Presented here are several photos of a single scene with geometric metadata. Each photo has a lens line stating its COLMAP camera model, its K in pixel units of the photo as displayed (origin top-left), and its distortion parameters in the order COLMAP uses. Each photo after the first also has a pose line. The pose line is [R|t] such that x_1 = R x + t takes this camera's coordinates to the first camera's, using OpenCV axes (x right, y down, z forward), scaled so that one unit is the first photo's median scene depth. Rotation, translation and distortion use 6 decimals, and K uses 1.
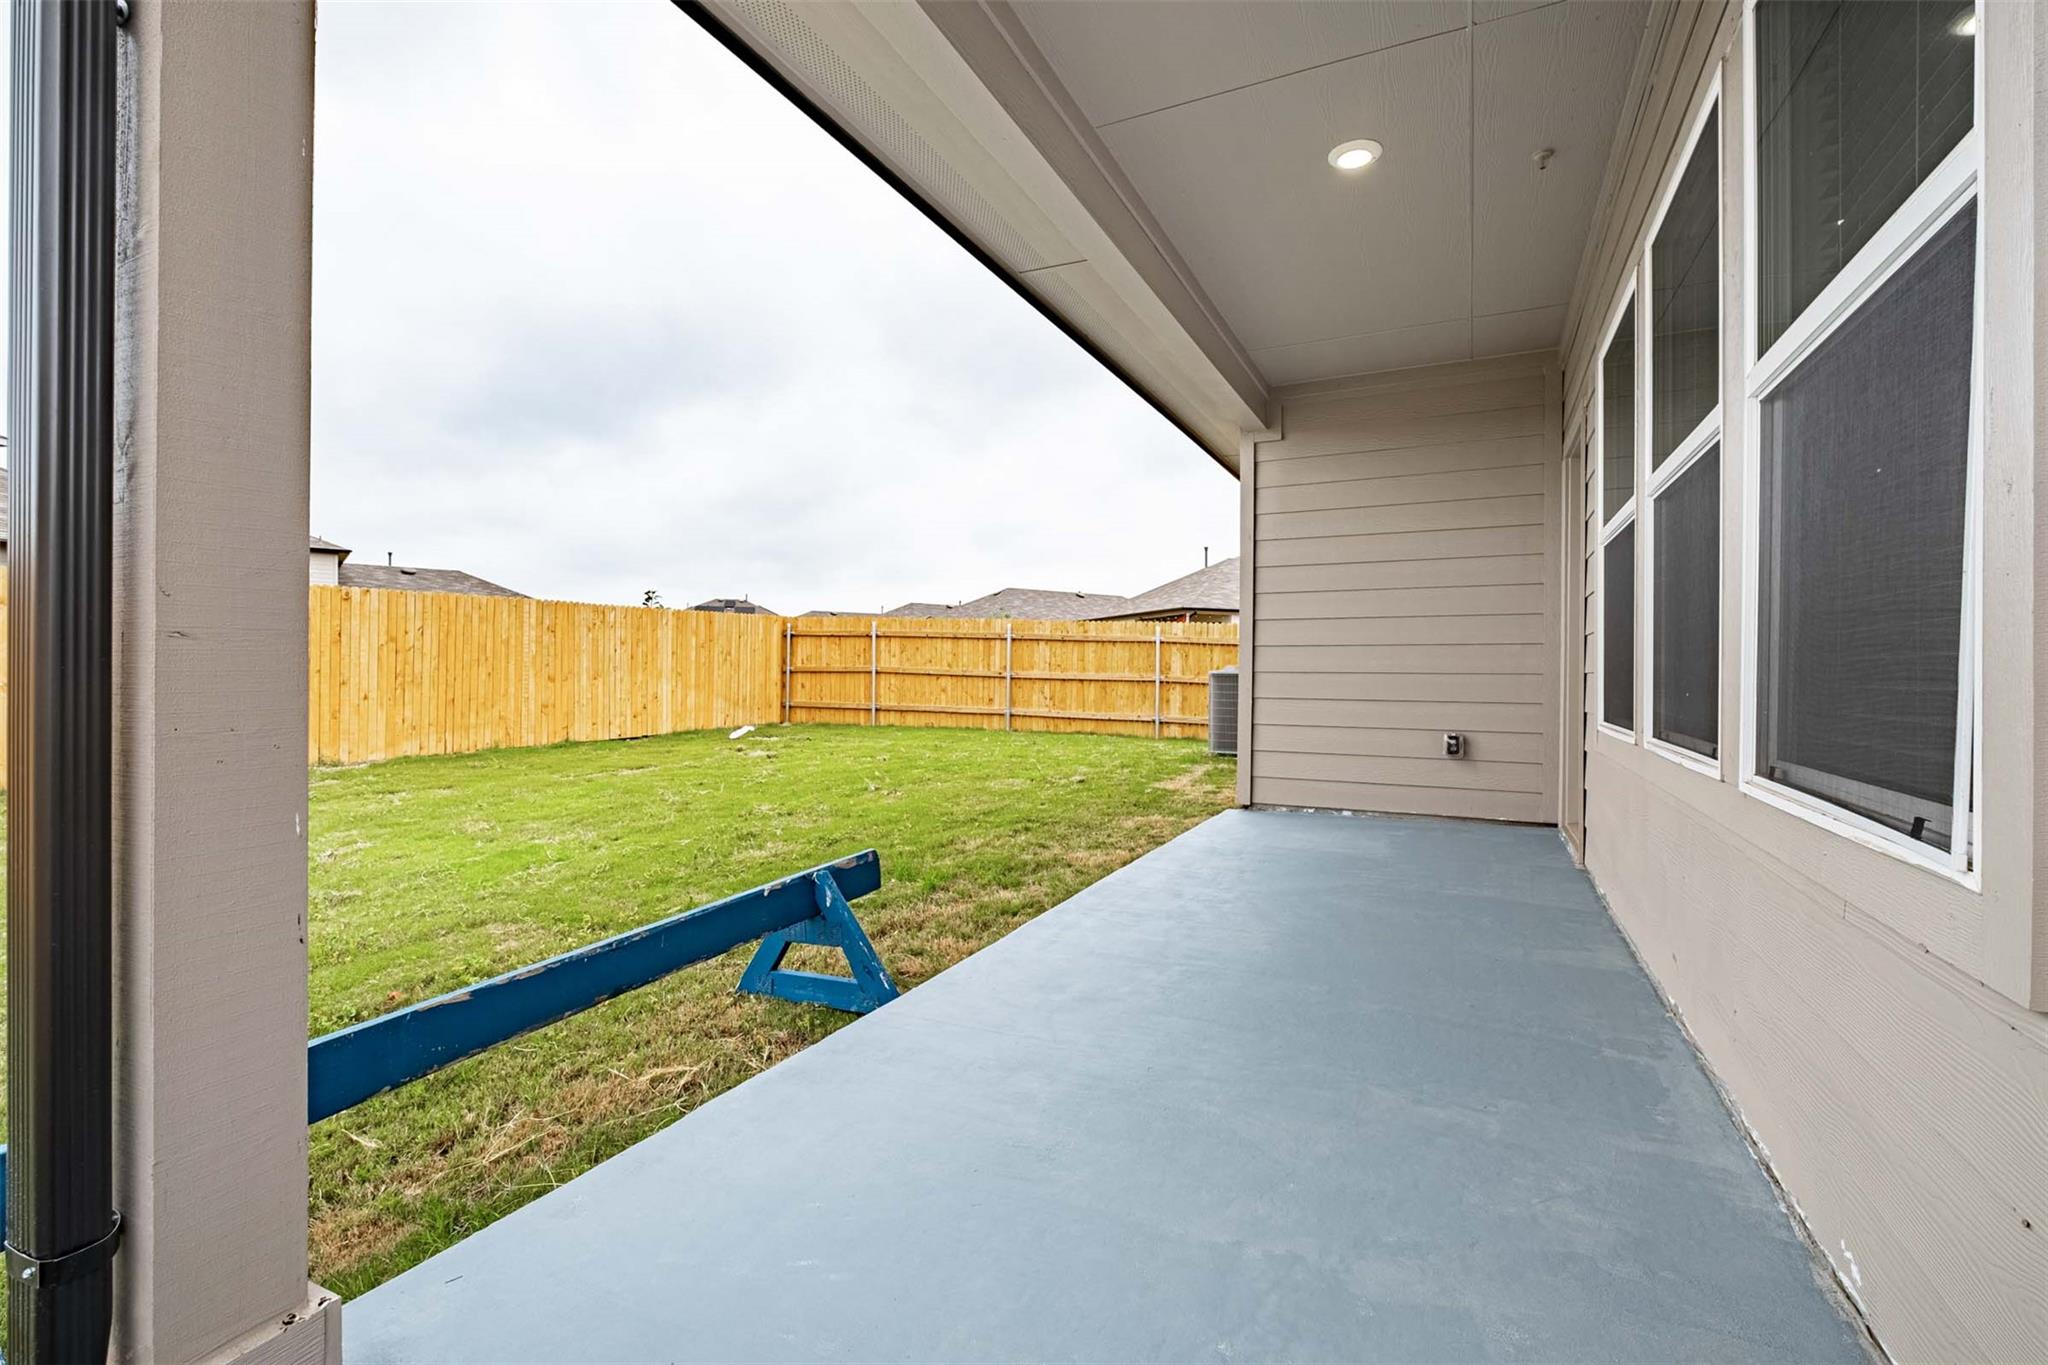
lens RADIAL K [[888.8, 0, 1022.9], [0, 888.8, 670.5], [0, 0, 1]] dist [0.014686, -0.002187]
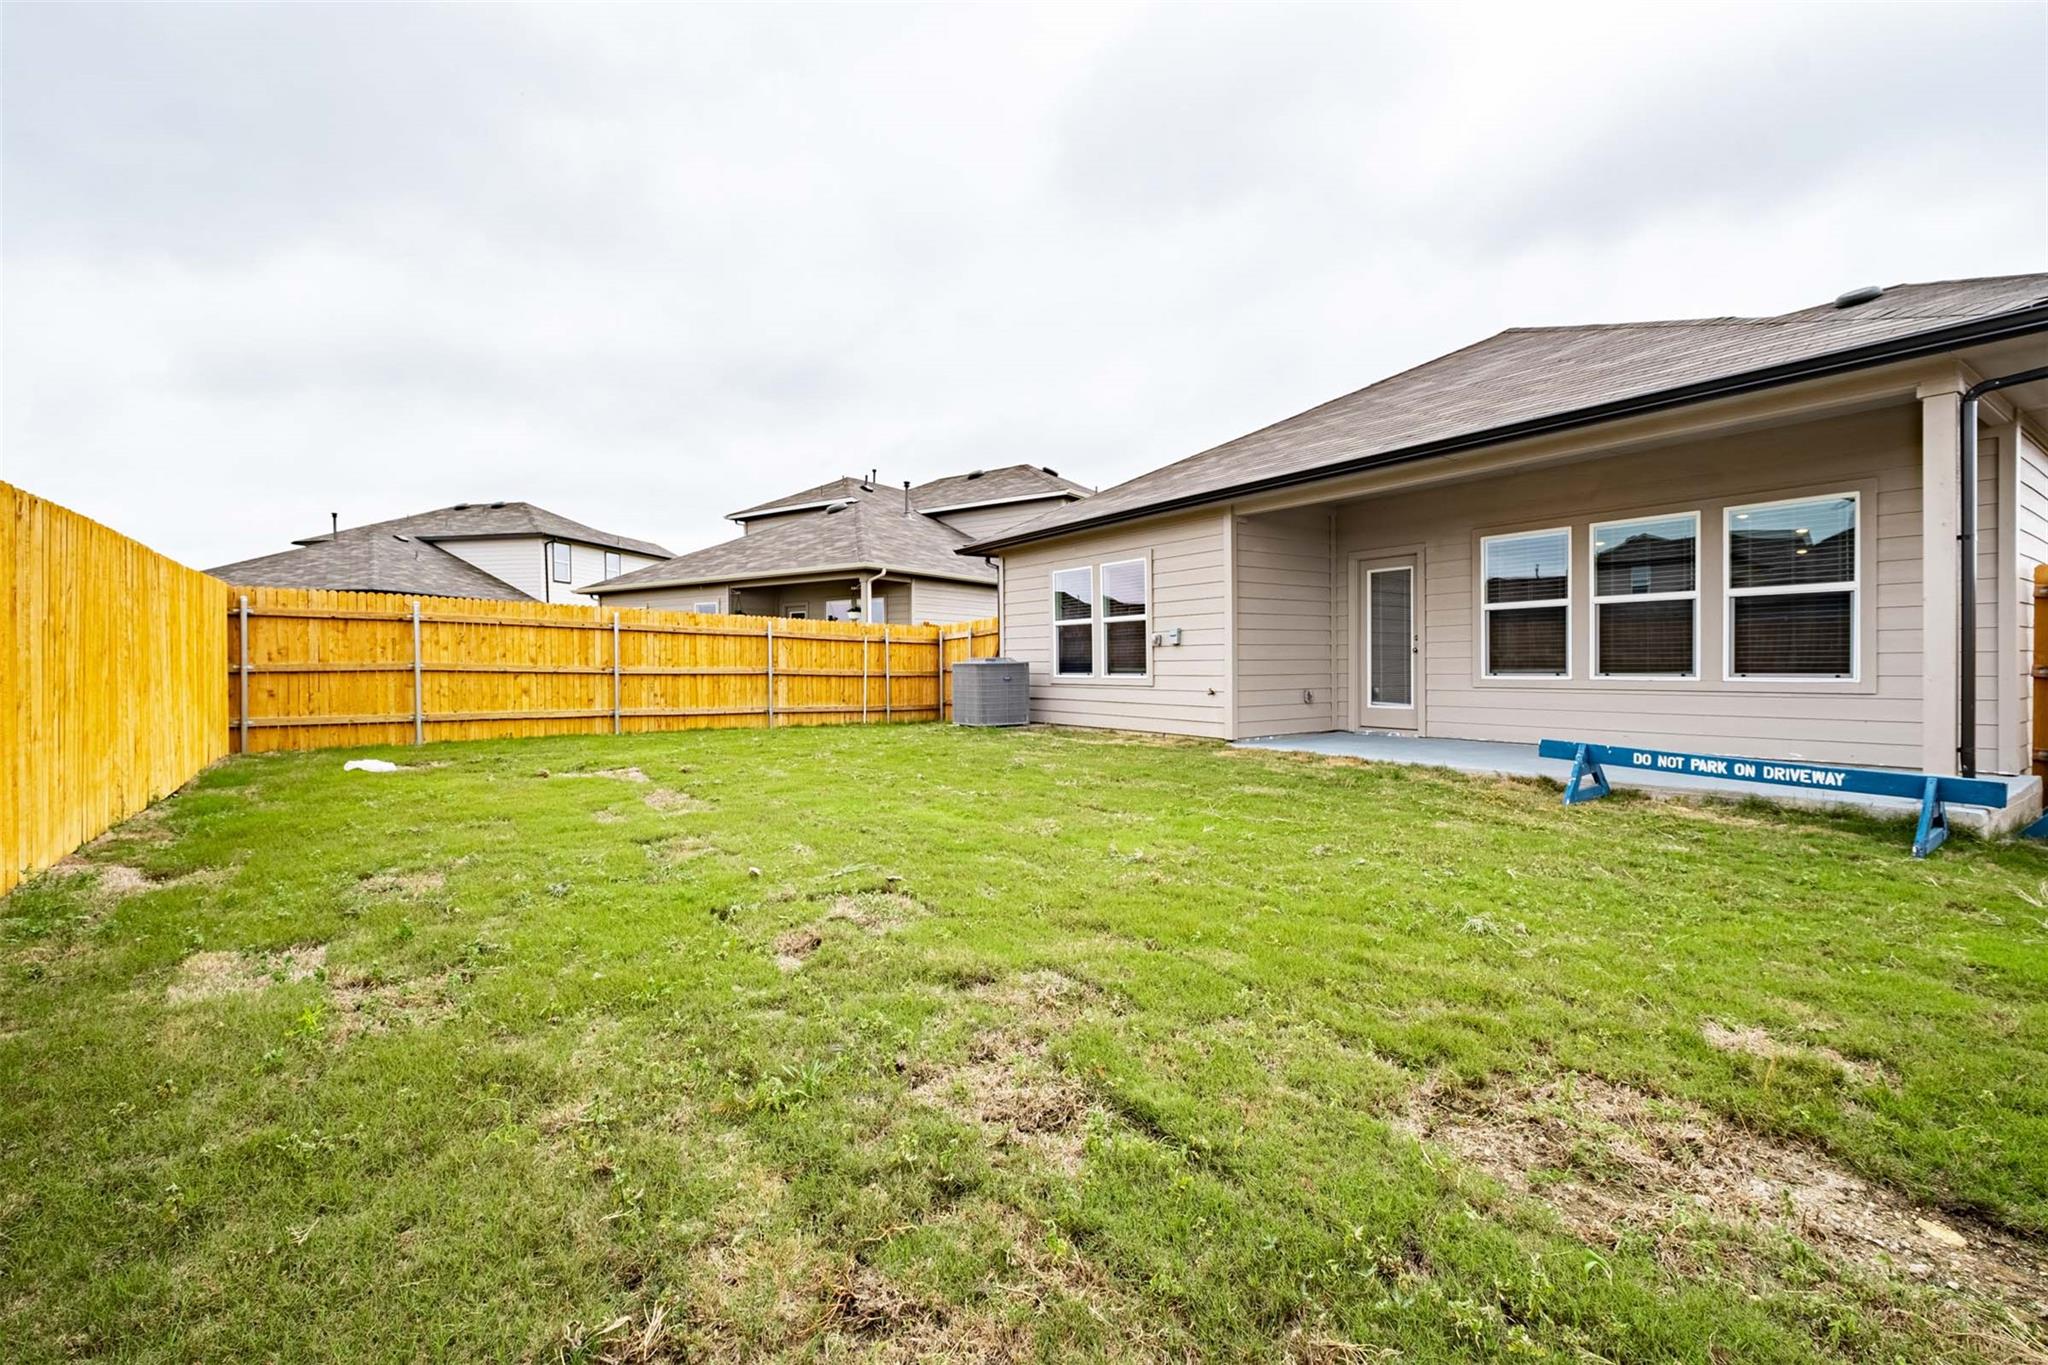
lens RADIAL K [[888.8, 0, 1001.9], [0, 888.8, 669.7], [0, 0, 1]] dist [0.014686, -0.002187]
pose [[0.499498, -0.018460, 0.866119, -0.582452], [0.011935, 0.999825, 0.014426, -0.004088], [-0.866233, 0.003131, 0.499630, 0.229805]]
